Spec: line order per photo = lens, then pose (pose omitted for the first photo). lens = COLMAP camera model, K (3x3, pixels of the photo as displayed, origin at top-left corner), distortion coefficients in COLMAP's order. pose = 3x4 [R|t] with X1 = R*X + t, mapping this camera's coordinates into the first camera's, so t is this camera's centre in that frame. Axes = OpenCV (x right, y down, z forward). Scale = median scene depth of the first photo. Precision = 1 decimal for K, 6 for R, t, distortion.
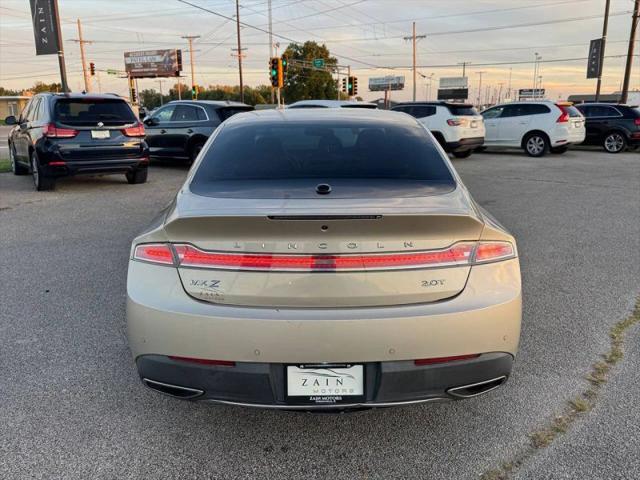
lens RADIAL K [[533.3, 0, 316.4], [0, 533.3, 244.1], [0, 0, 1]] dist [0.070996, -0.105716]
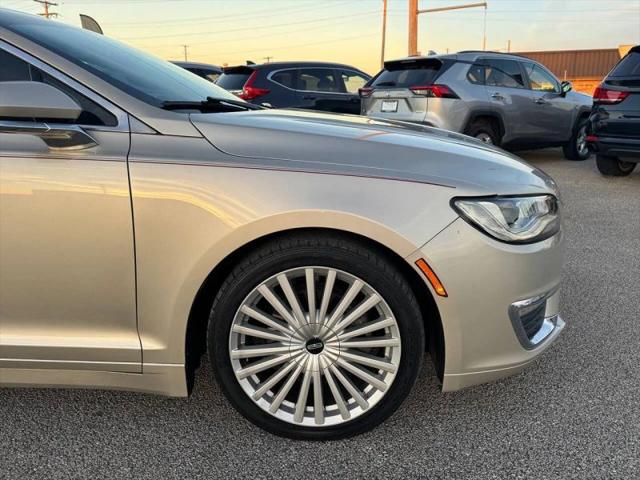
lens RADIAL K [[527.9, 0, 323.0], [0, 527.9, 246.3], [0, 0, 1]] dist [0.014722, -0.031072]
pose [[-0.050658, 0.268159, -0.962042, 0.129626], [-0.234014, 0.933275, 0.272463, -0.058028], [0.970913, 0.238933, 0.015475, 0.315513]]
